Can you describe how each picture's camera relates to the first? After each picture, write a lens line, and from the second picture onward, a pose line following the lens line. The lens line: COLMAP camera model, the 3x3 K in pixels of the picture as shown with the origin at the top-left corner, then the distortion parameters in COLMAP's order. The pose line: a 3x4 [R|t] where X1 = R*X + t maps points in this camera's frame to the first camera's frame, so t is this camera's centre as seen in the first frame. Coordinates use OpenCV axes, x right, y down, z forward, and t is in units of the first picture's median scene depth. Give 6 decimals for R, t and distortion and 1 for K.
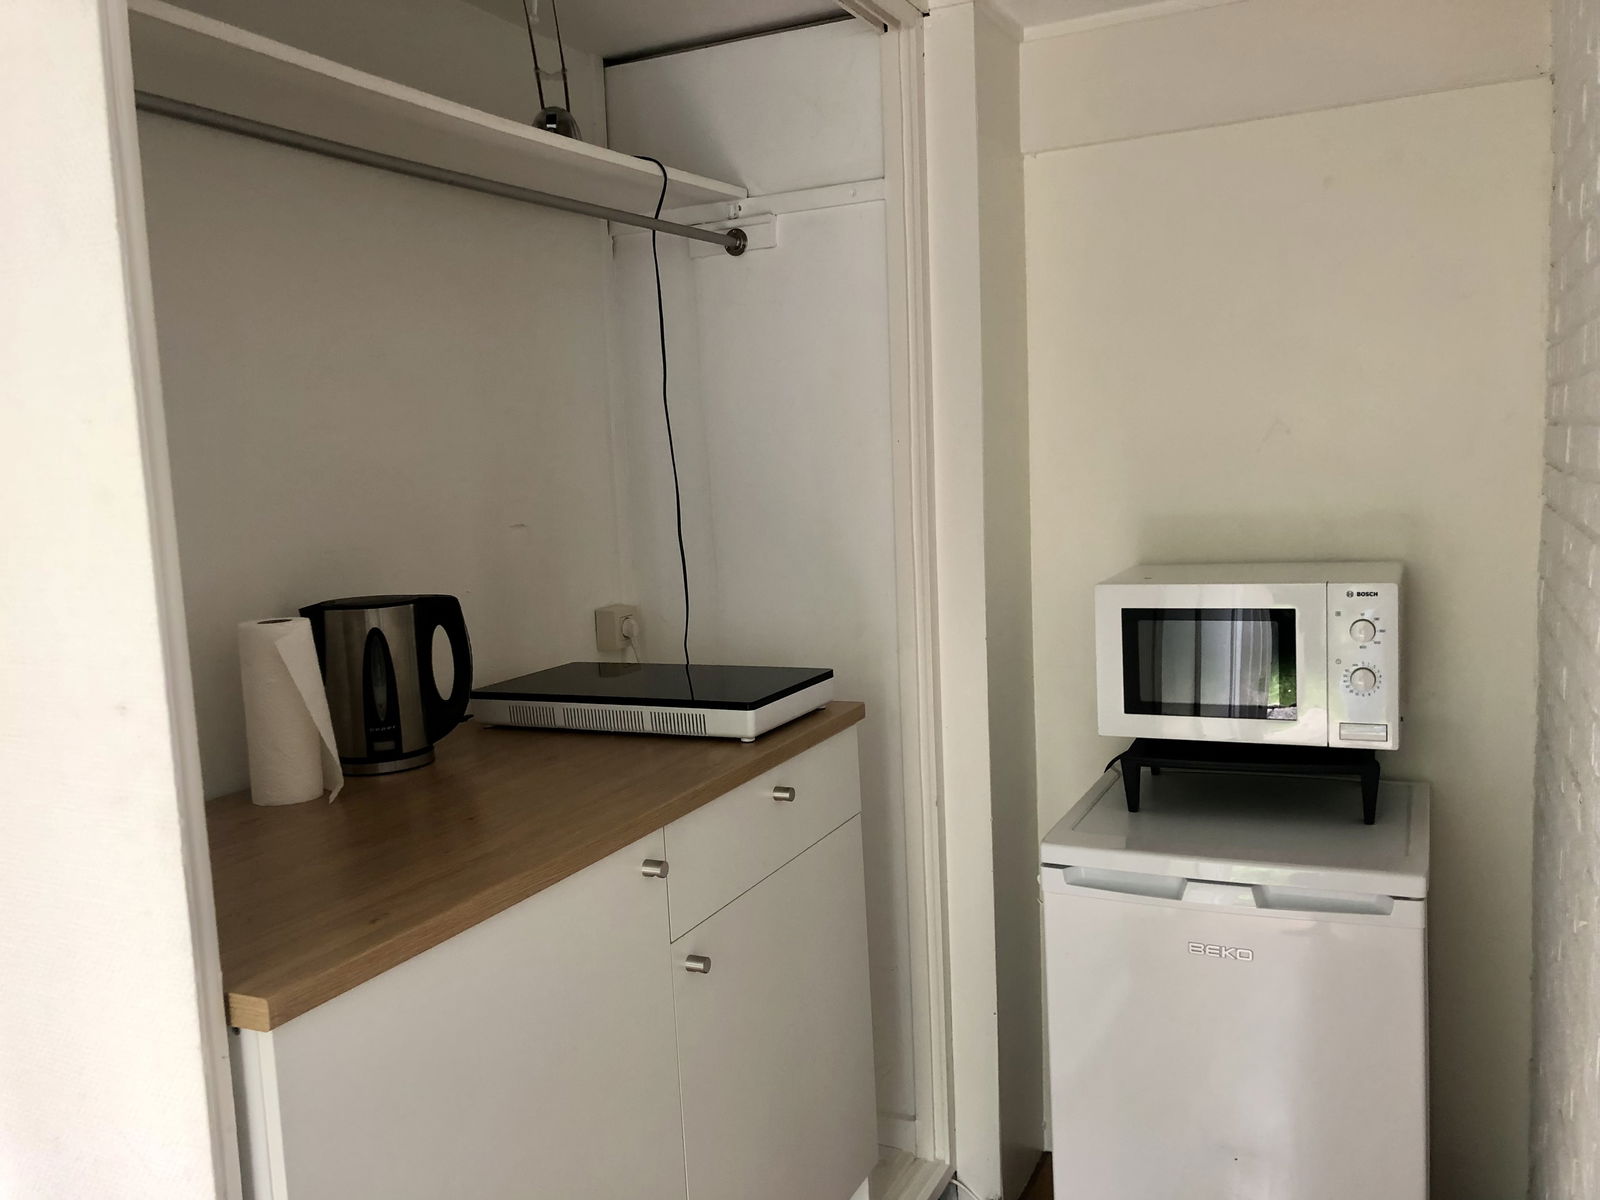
lens RADIAL K [[1310.1, 0, 806.5], [0, 1310.1, 592.3], [0, 0, 1]] dist [0.064138, -0.016491]
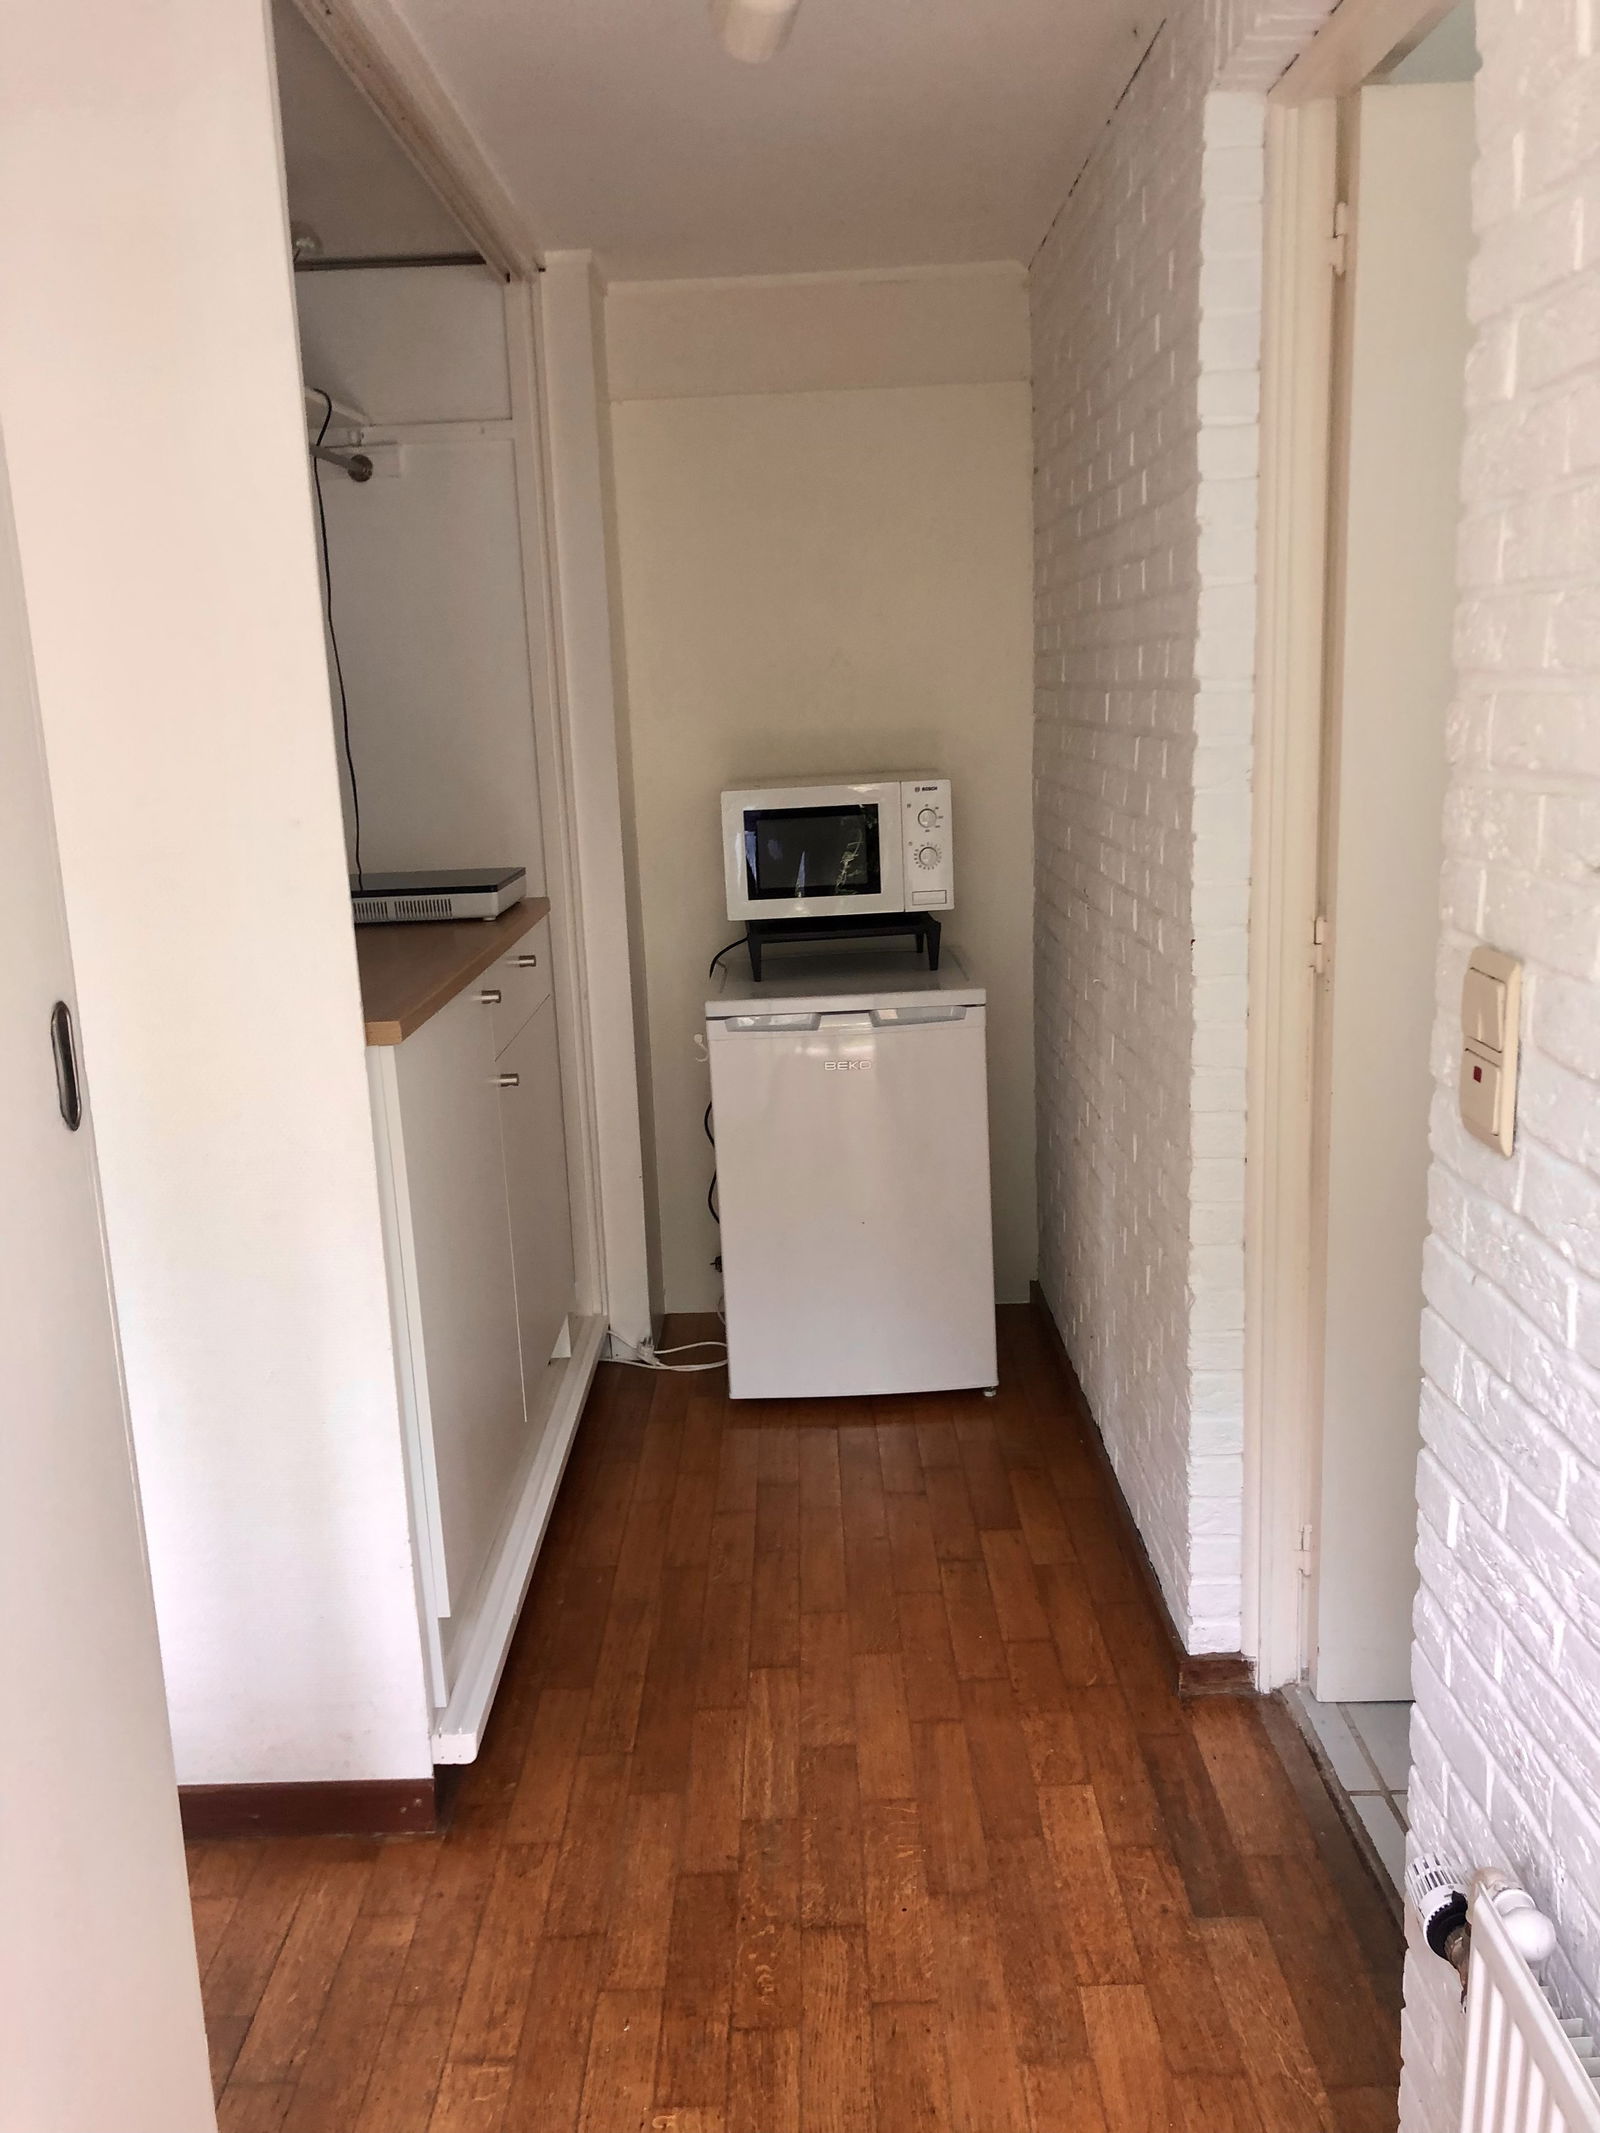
lens RADIAL K [[1746.5, 0, 791.5], [0, 1746.5, 1072.4], [0, 0, 1]] dist [0.064138, -0.016491]
pose [[0.907650, -0.088993, 0.410184, -0.416571], [0.052336, 0.993633, 0.099770, 0.097741], [-0.416452, -0.069089, 0.906529, -0.499737]]
